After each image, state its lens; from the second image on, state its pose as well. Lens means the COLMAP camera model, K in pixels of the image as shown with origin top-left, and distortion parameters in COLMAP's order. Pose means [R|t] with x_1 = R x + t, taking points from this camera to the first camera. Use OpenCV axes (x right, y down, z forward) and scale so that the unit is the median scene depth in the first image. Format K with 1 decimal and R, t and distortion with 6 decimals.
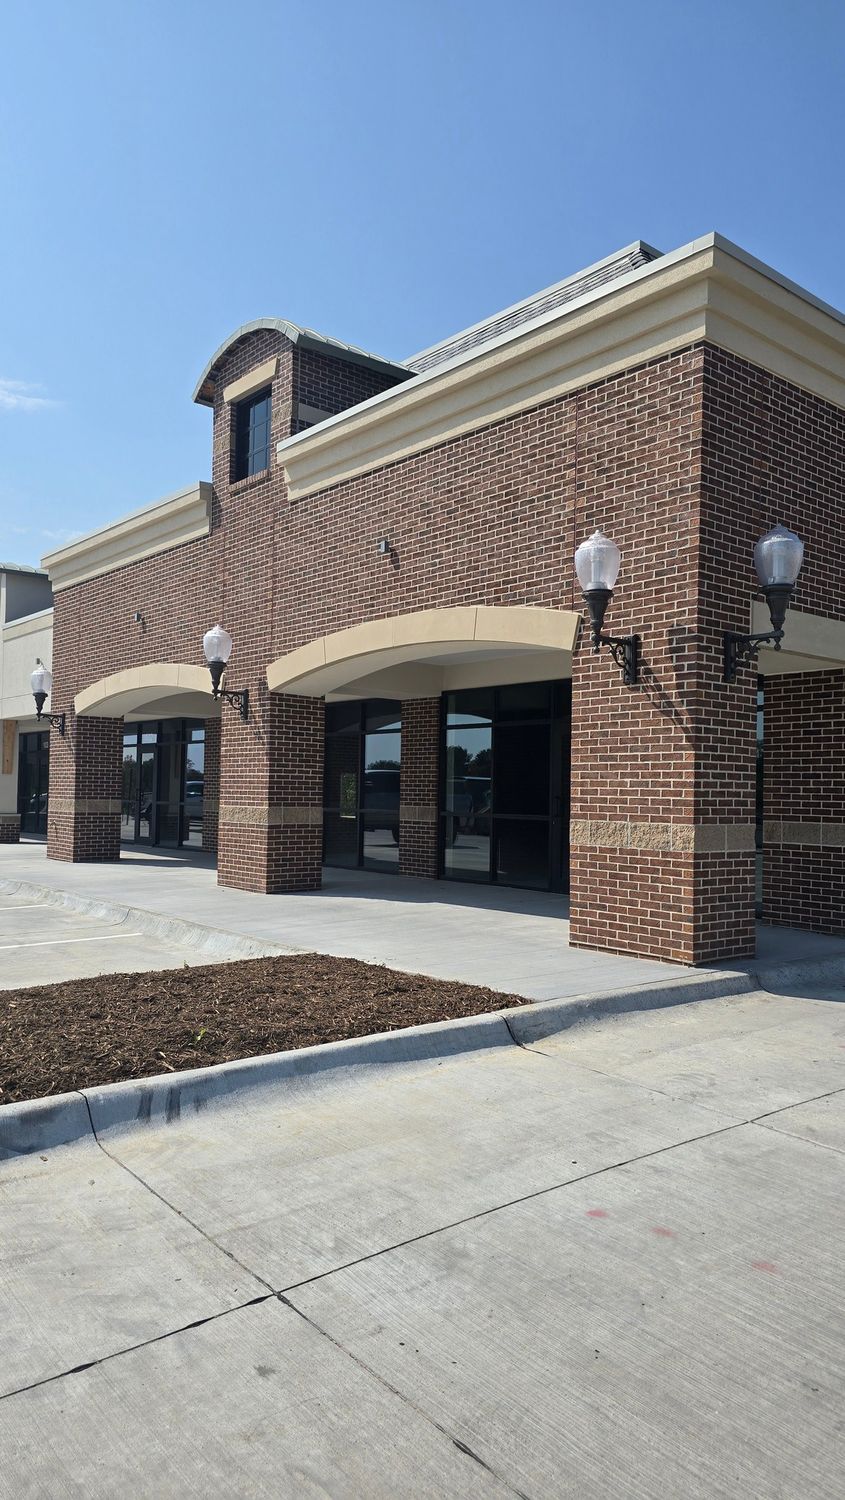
lens RADIAL K [[990.0, 0, 437.8], [0, 990.0, 758.7], [0, 0, 1]] dist [0.080714, -0.090689]
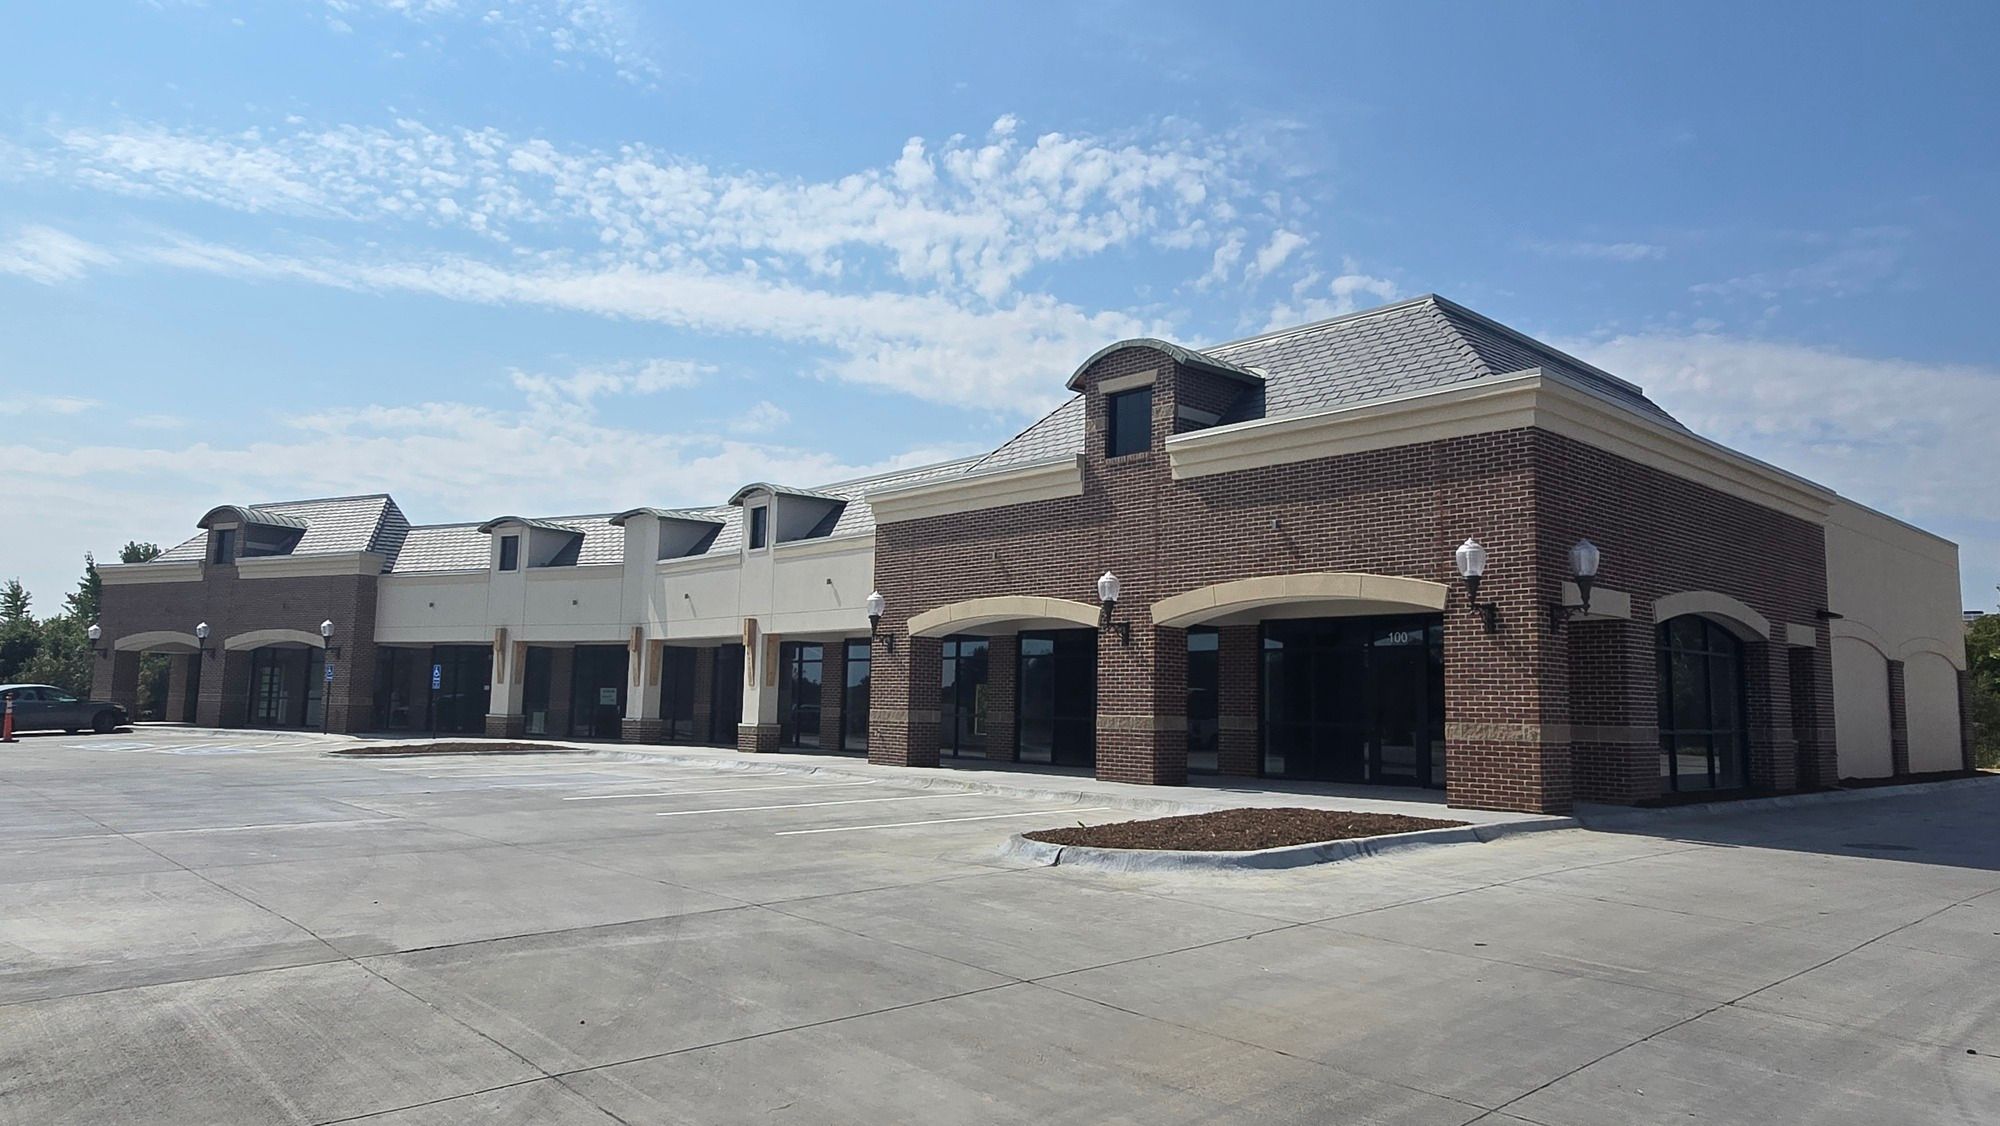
lens RADIAL K [[1276.9, 0, 1033.4], [0, 1276.9, 522.4], [0, 0, 1]] dist [-0.009408, -0.001522]
pose [[0.999018, 0.009076, 0.043368, -0.532713], [-0.004262, 0.993941, -0.109831, -0.022851], [-0.044102, 0.109538, 0.993004, -0.849501]]
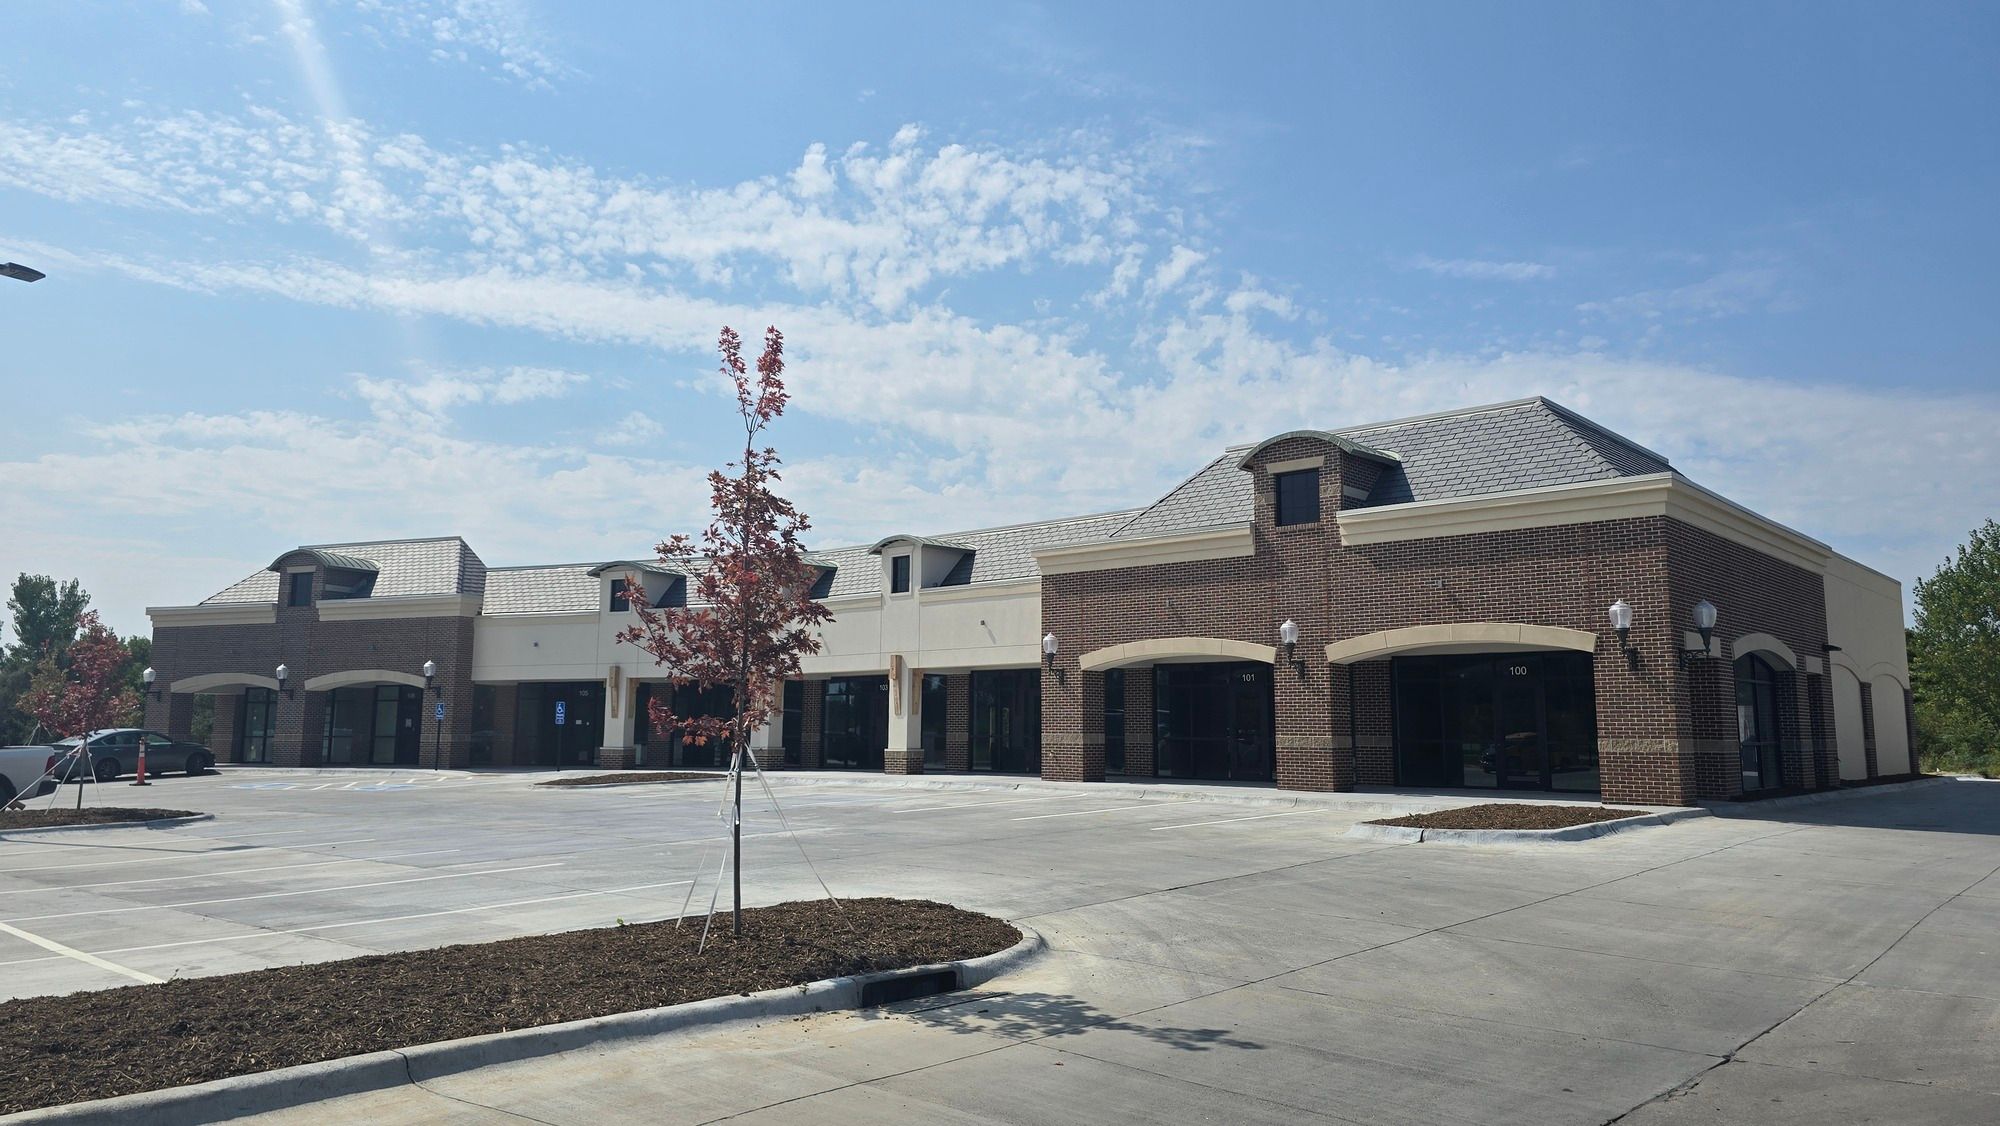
lens RADIAL K [[1317.7, 0, 1032.3], [0, 1317.7, 516.9], [0, 0, 1]] dist [0.081420, -0.088665]
pose [[0.990036, 0.007983, 0.140589, -1.260213], [0.009556, 0.992281, -0.123639, -0.054755], [-0.140491, 0.123750, 0.982318, -1.396986]]
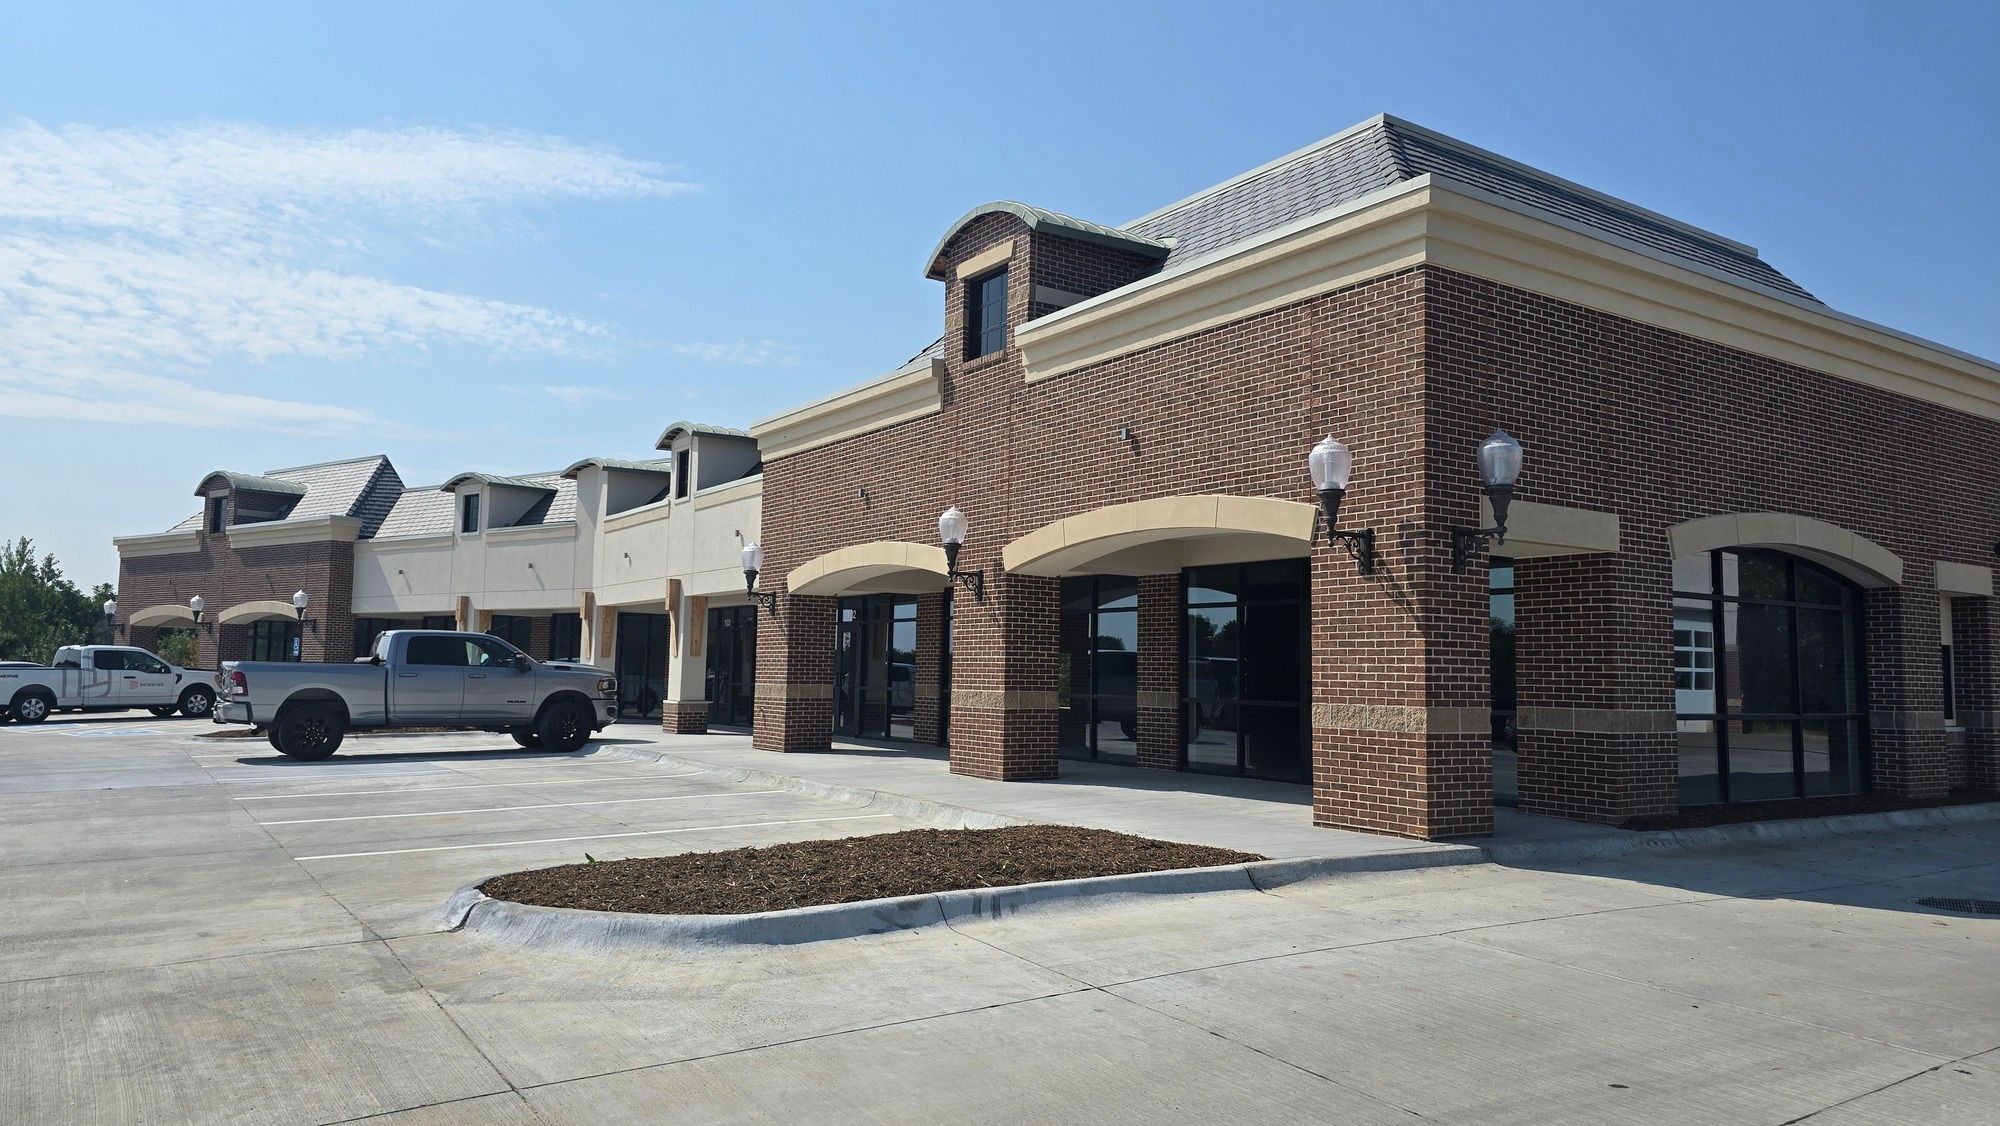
lens RADIAL K [[1320.0, 0, 1023.0], [0, 1320.0, 551.4], [0, 0, 1]] dist [0.080714, -0.090689]
pose [[0.993915, -0.009823, -0.109715, -0.012638], [0.003119, 0.998126, -0.061106, -0.012388], [0.110110, 0.060392, 0.992083, -0.395628]]
